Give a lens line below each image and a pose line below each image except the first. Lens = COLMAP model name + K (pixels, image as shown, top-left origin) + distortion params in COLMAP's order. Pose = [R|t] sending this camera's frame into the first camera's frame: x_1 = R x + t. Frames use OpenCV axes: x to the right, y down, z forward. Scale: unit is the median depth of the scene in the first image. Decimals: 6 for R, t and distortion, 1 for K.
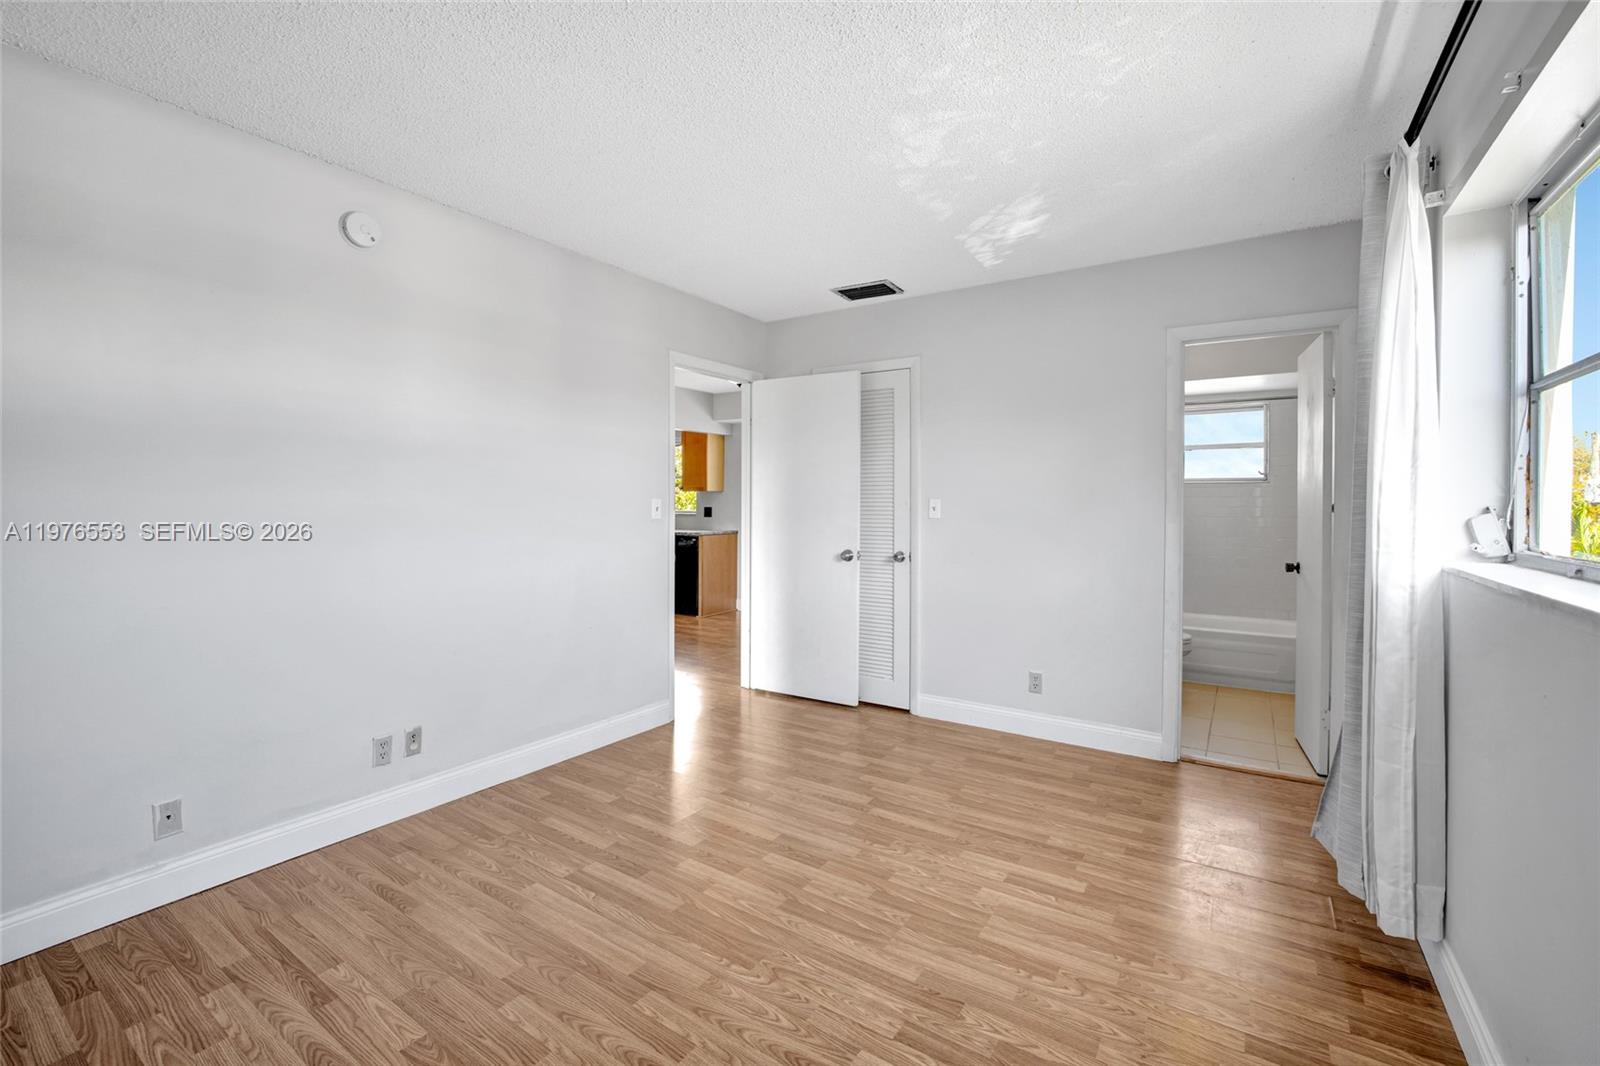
lens RADIAL K [[685.1, 0, 797.0], [0, 685.1, 504.3], [0, 0, 1]] dist [-0.036438, 0.007811]
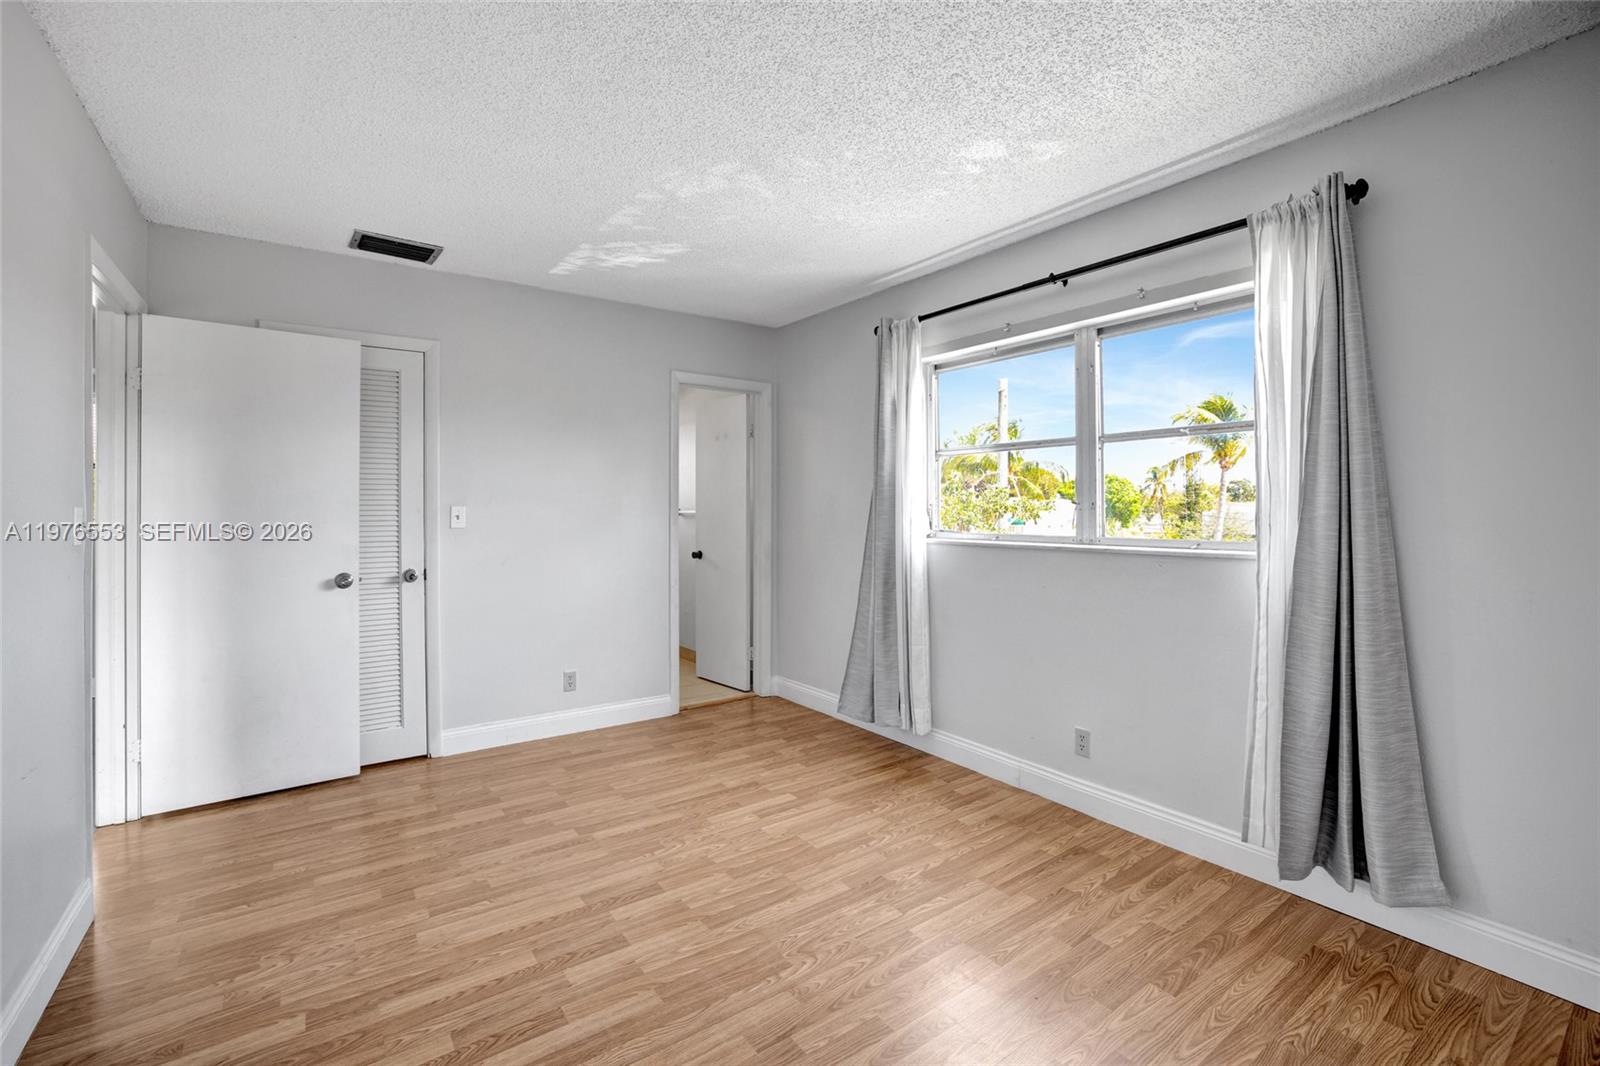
lens RADIAL K [[685.1, 0, 779.1], [0, 685.1, 510.9], [0, 0, 1]] dist [-0.036438, 0.007811]
pose [[0.363778, -0.007849, 0.931453, -0.675779], [0.004648, 0.999967, 0.006611, -0.008437], [-0.931474, 0.001925, 0.363803, 0.419283]]
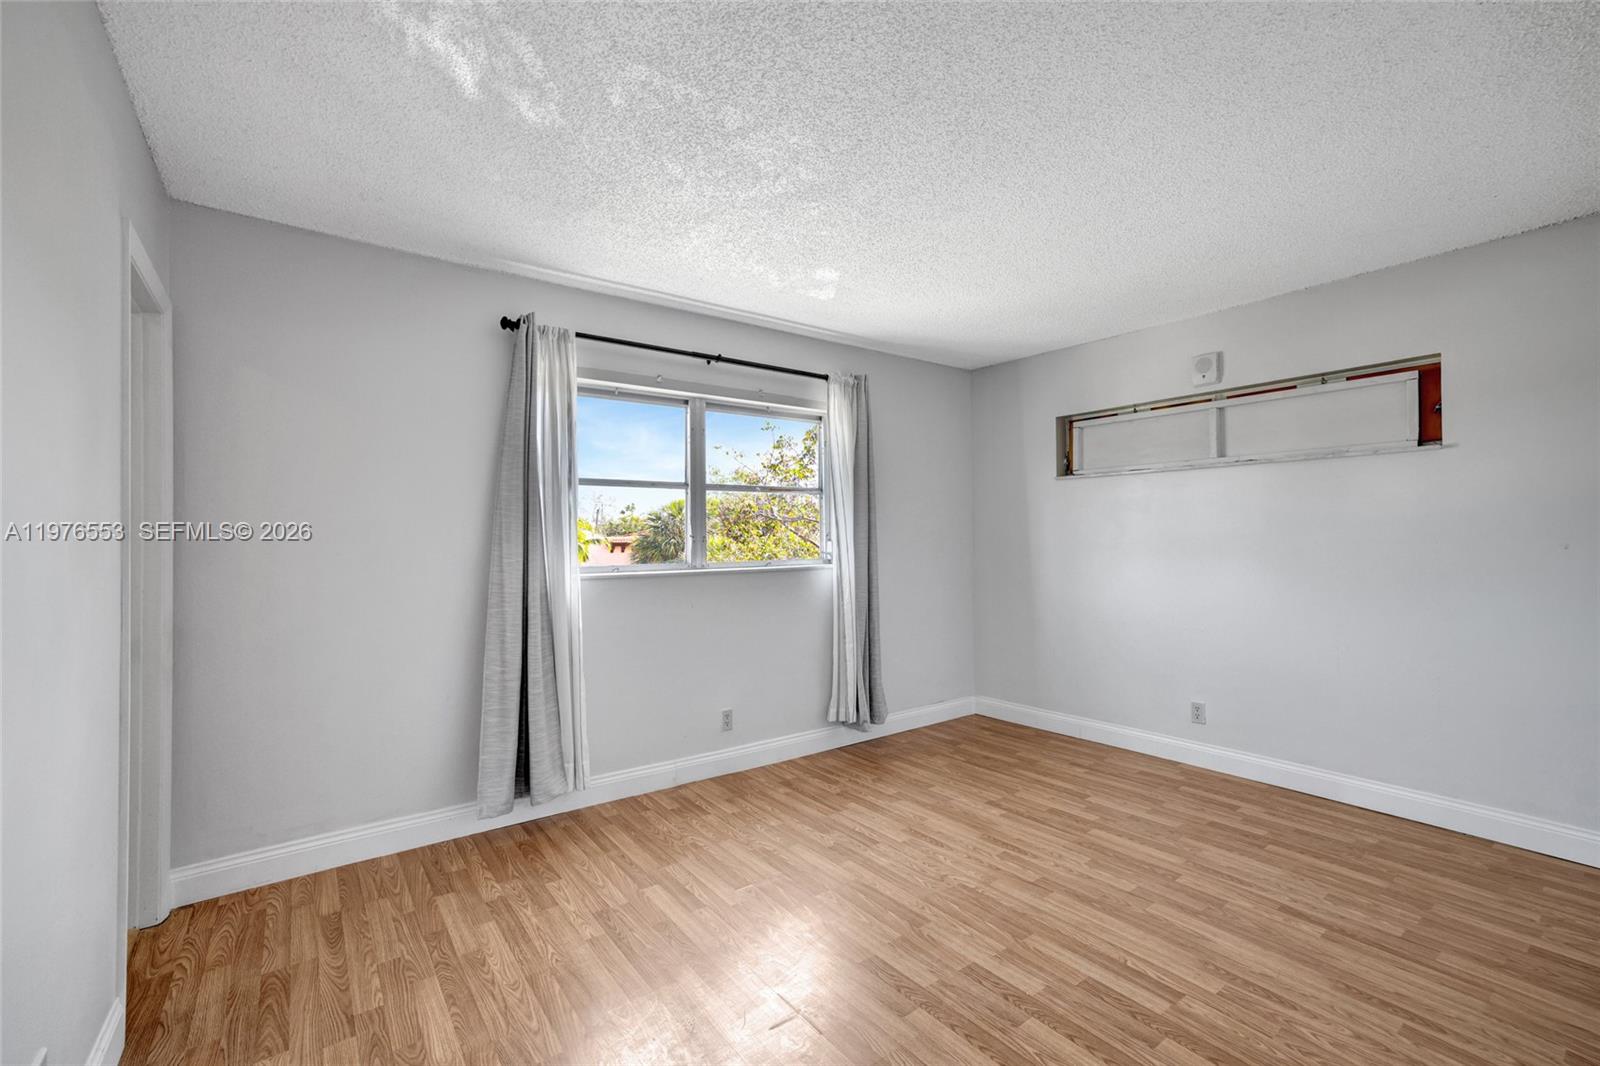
lens RADIAL K [[685.1, 0, 788.0], [0, 685.1, 534.0], [0, 0, 1]] dist [-0.036438, 0.007811]
pose [[-0.939306, 0.009219, 0.342957, -0.142075], [0.007452, 0.999951, -0.006469, -0.005933], [-0.343000, -0.003521, -0.939329, 1.572887]]
